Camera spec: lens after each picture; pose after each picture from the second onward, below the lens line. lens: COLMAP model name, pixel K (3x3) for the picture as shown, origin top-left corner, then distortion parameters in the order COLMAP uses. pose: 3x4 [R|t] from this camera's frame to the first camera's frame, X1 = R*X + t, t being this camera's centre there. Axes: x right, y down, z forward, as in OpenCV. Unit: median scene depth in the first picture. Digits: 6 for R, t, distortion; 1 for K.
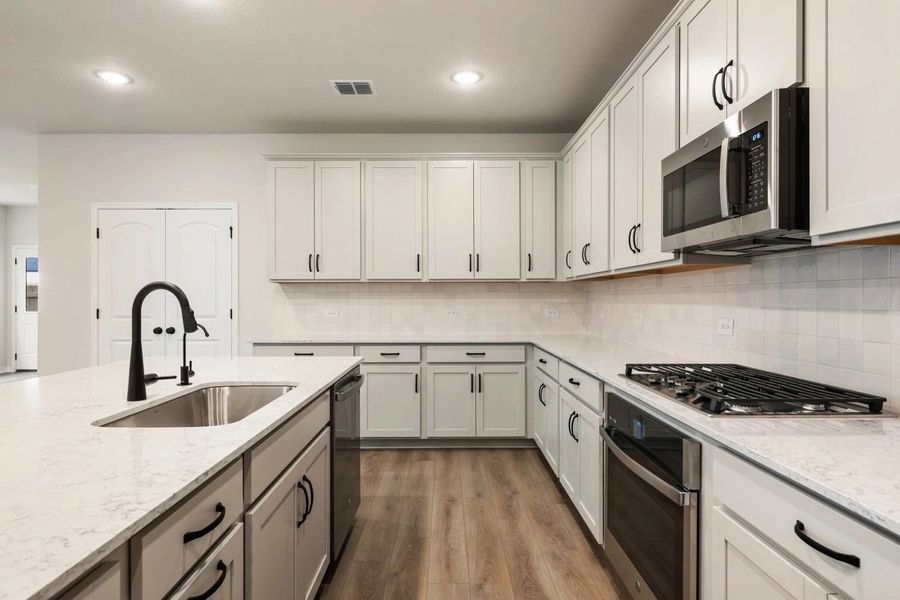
lens RADIAL K [[507.7, 0, 449.6], [0, 507.7, 299.8], [0, 0, 1]] dist [0.000846, 0.000670]
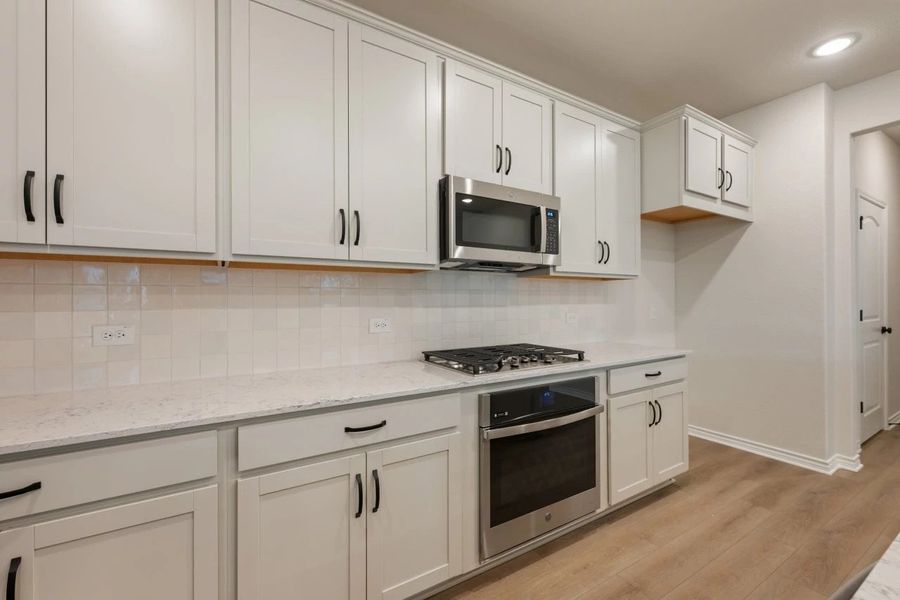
lens RADIAL K [[384.1, 0, 450.5], [0, 384.1, 299.0], [0, 0, 1]] dist [-0.003765, -0.000137]
pose [[-0.522405, 0.005431, 0.852680, -0.178055], [0.006459, 0.999976, -0.002412, -0.001614], [-0.852673, 0.004248, -0.522427, 0.872541]]
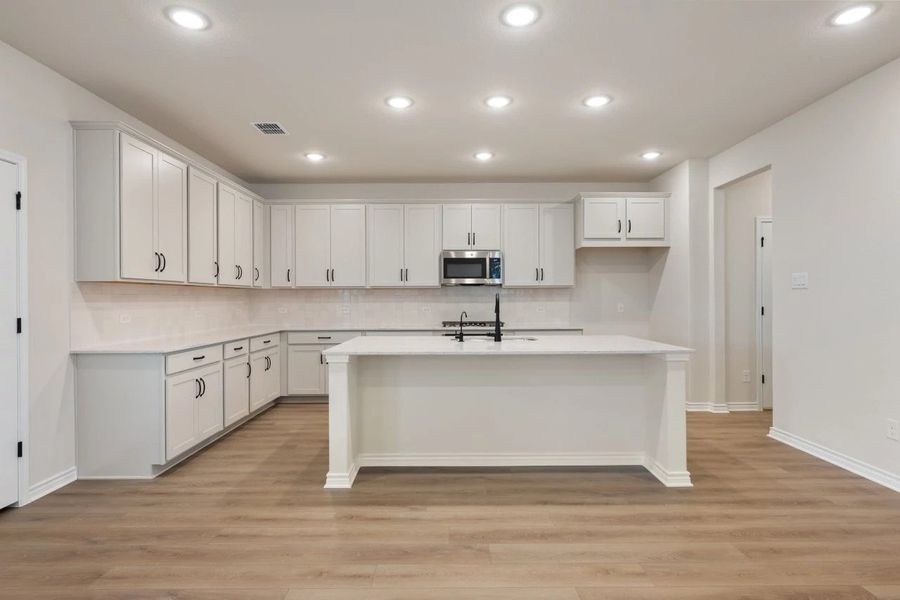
lens RADIAL K [[463.7, 0, 447.9], [0, 463.7, 305.1], [0, 0, 1]] dist [-0.000234, 0.000836]
pose [[0.000721, -0.011328, 0.999936, -1.339574], [0.007825, 0.999905, 0.011322, -0.001170], [-0.999969, 0.007817, 0.000810, 0.585725]]
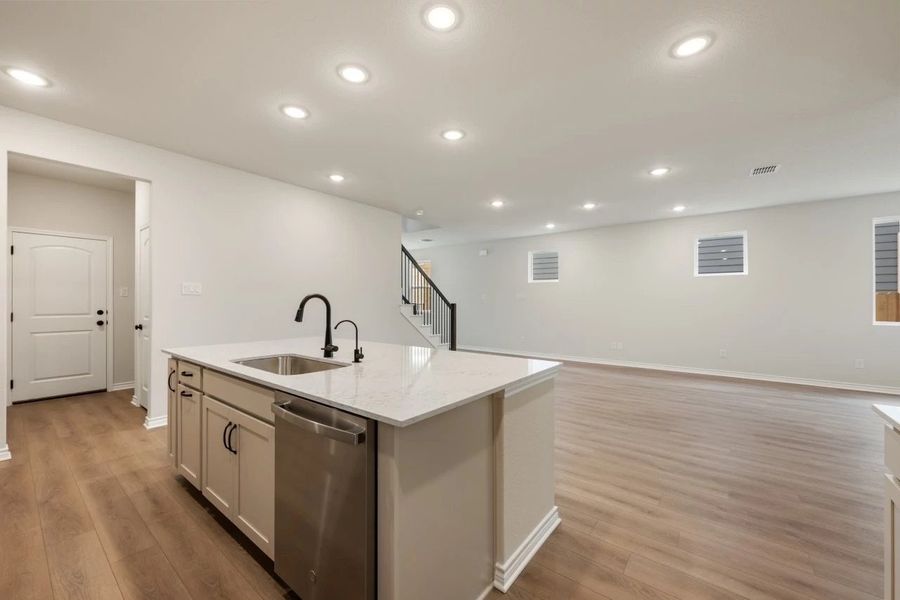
lens RADIAL K [[356.6, 0, 447.3], [0, 356.6, 302.4], [0, 0, 1]] dist [0.000991, 0.000694]
pose [[-0.626281, -0.002251, -0.779594, 0.063106], [-0.004643, 0.999989, 0.000843, -0.002994], [0.779584, 0.004148, -0.626284, 1.028706]]
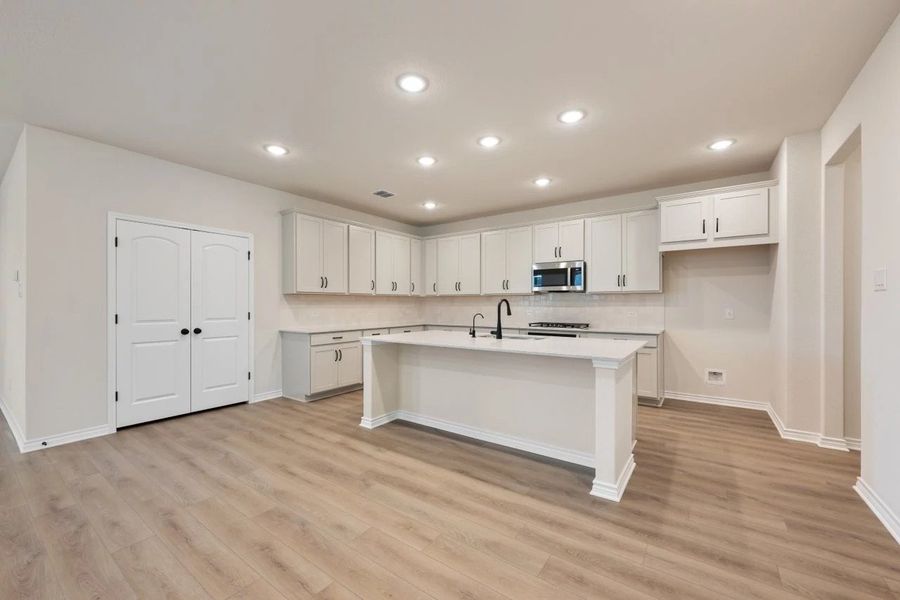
lens RADIAL K [[356.6, 0, 450.1], [0, 356.6, 308.5], [0, 0, 1]] dist [0.000991, 0.000694]
pose [[0.581296, -0.009546, 0.813636, -1.164267], [0.003159, 0.999950, 0.009475, 0.001090], [-0.813686, -0.002938, 0.581297, 0.017112]]
